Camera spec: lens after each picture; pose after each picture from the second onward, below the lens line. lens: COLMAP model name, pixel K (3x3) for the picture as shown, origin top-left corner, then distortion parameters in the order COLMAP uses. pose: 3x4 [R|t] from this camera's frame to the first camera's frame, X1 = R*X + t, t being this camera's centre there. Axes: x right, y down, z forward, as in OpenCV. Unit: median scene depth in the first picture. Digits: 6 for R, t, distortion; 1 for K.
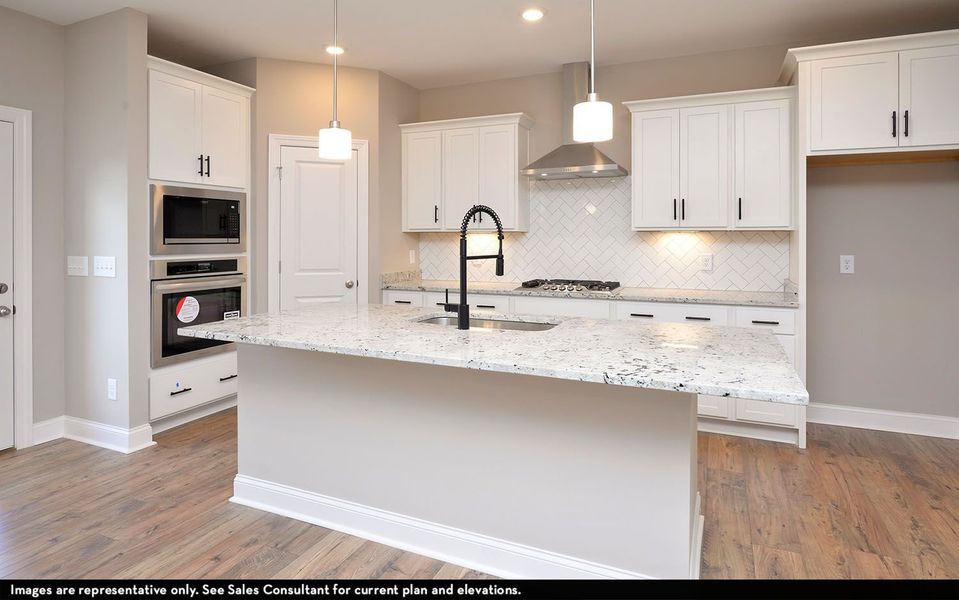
lens RADIAL K [[538.4, 0, 478.1], [0, 538.4, 237.9], [0, 0, 1]] dist [-0.006755, -0.000792]
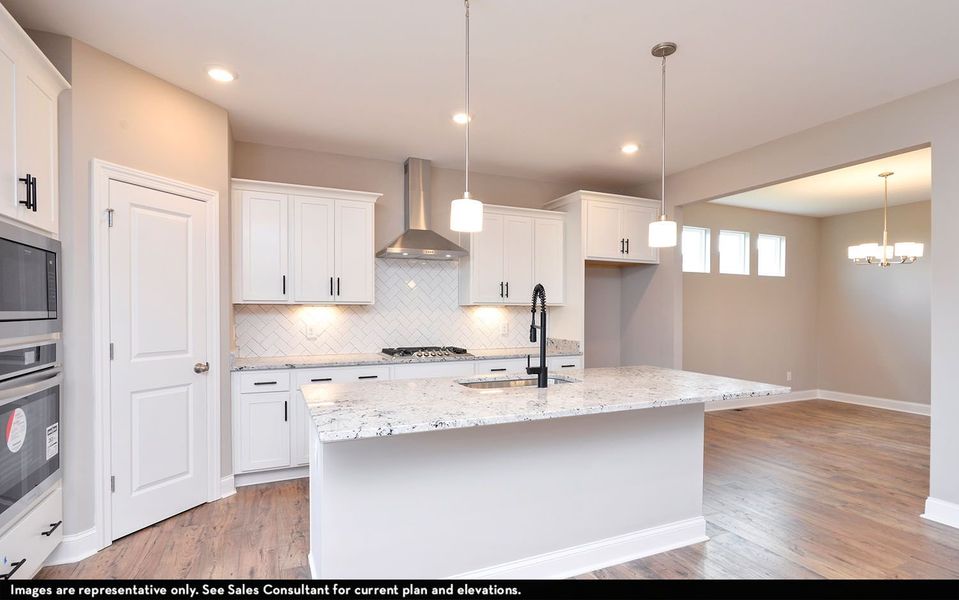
lens RADIAL K [[476.8, 0, 478.1], [0, 476.8, 316.0], [0, 0, 1]] dist [-0.000984, 0.000260]
pose [[0.664133, -0.007540, 0.747576, -0.620955], [-0.001040, 0.999939, 0.011009, 0.000168], [-0.747613, -0.008089, 0.664085, 0.277304]]
